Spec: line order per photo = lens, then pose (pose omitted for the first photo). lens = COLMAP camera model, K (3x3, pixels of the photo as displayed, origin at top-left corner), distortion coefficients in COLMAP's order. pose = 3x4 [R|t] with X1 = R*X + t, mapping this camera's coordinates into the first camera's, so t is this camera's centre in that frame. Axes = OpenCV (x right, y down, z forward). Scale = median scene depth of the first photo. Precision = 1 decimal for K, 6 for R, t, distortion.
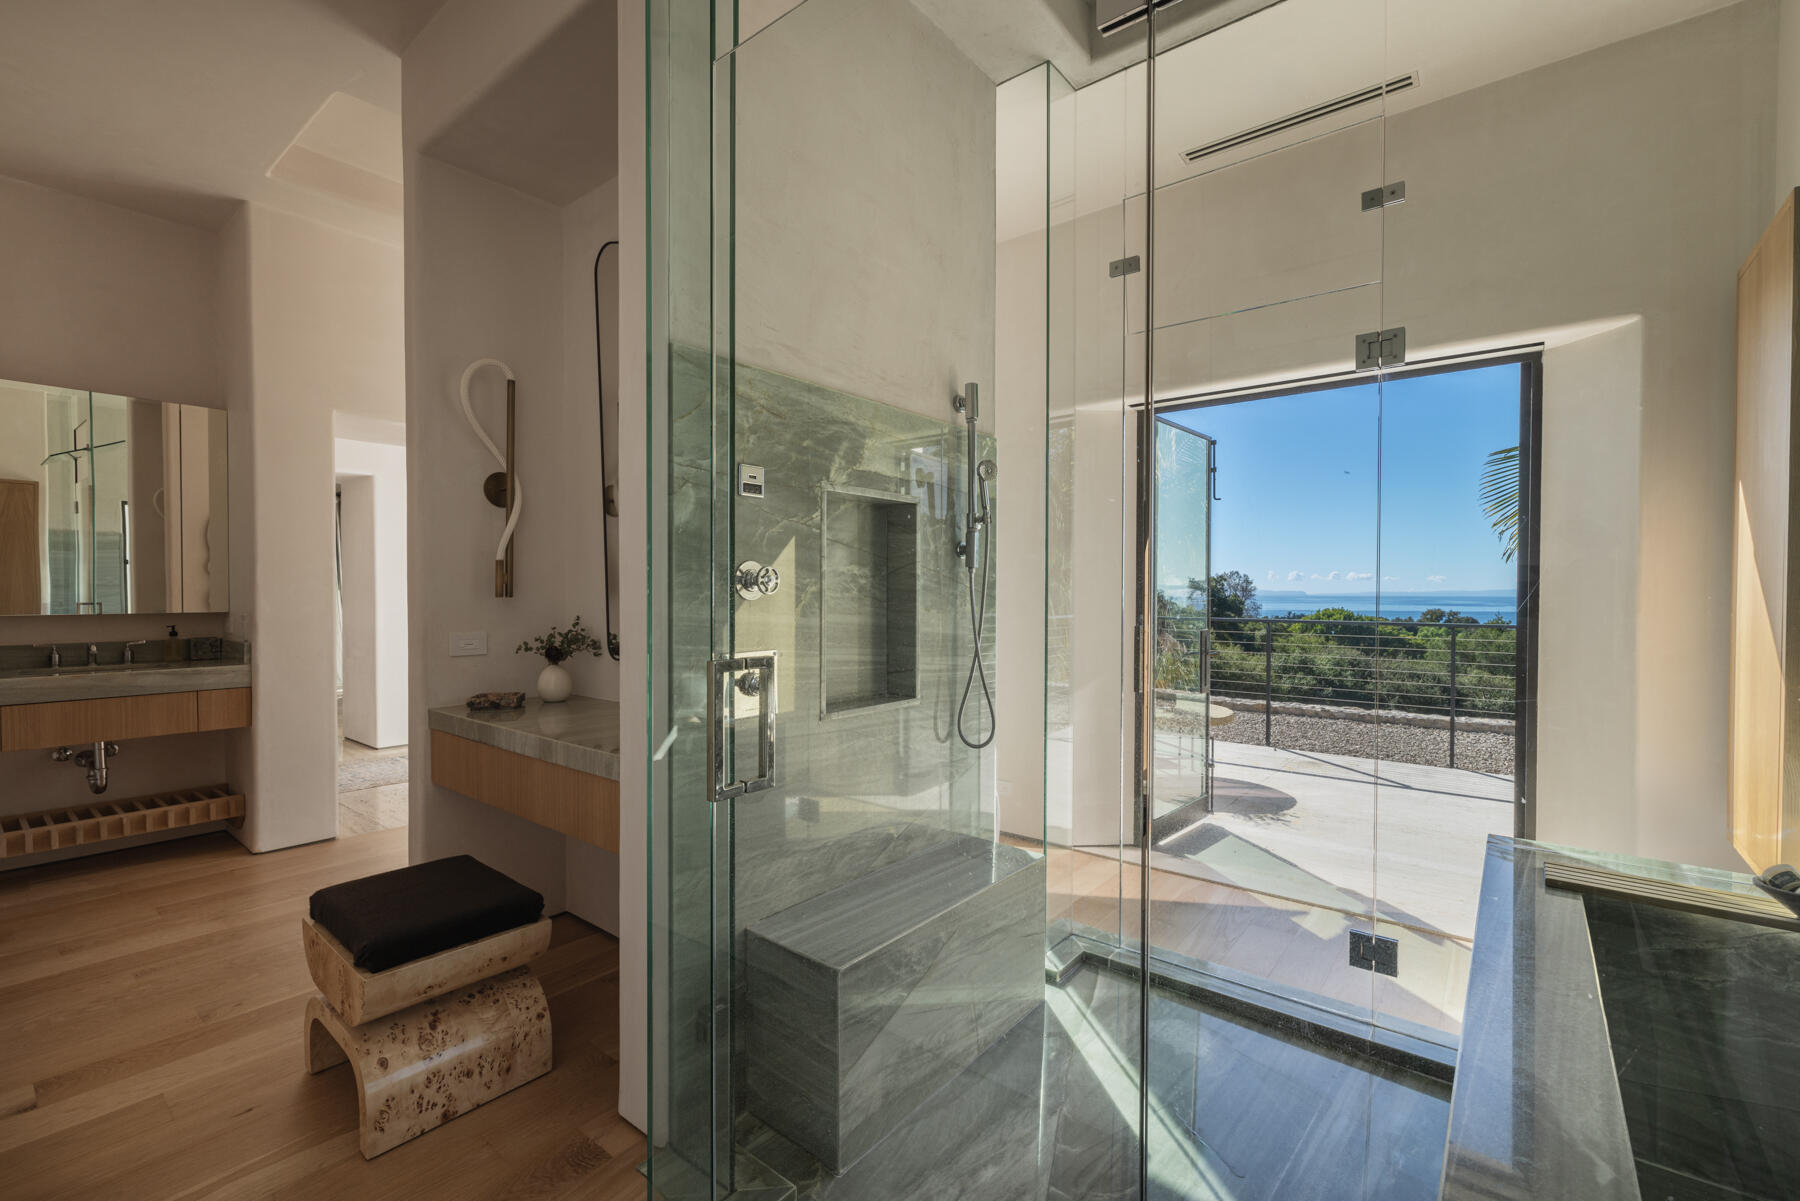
lens RADIAL K [[775.3, 0, 898.3], [0, 775.3, 605.3], [0, 0, 1]] dist [-0.000023, 0.000638]
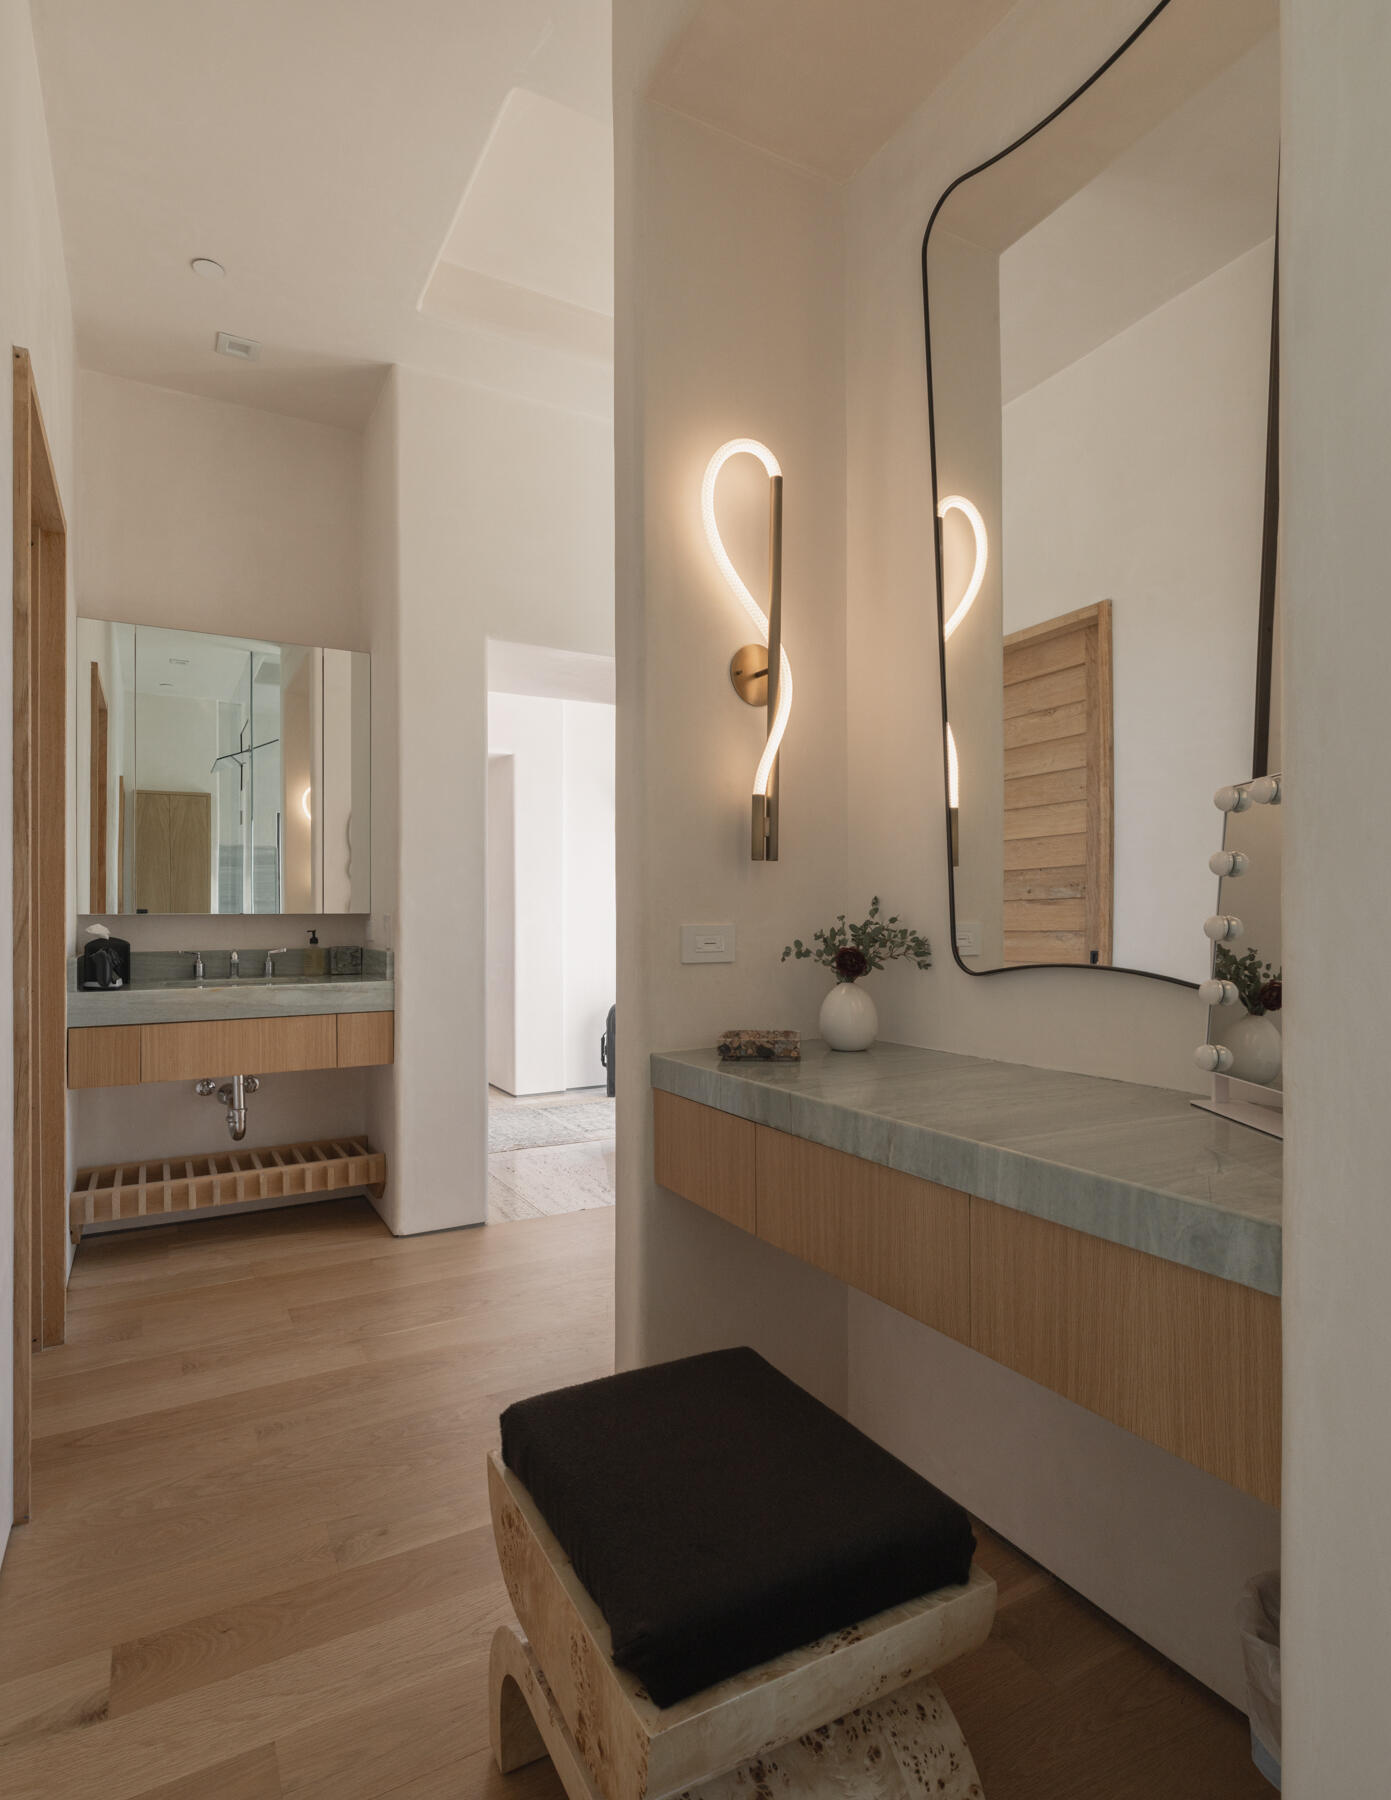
lens RADIAL K [[965.0, 0, 696.7], [0, 965.0, 906.7], [0, 0, 1]] dist [-0.003131, 0.002607]
pose [[0.927708, -0.012095, -0.373110, -0.228647], [0.001516, 0.999589, -0.028634, 0.033825], [0.373302, 0.025998, 0.927345, 0.259027]]
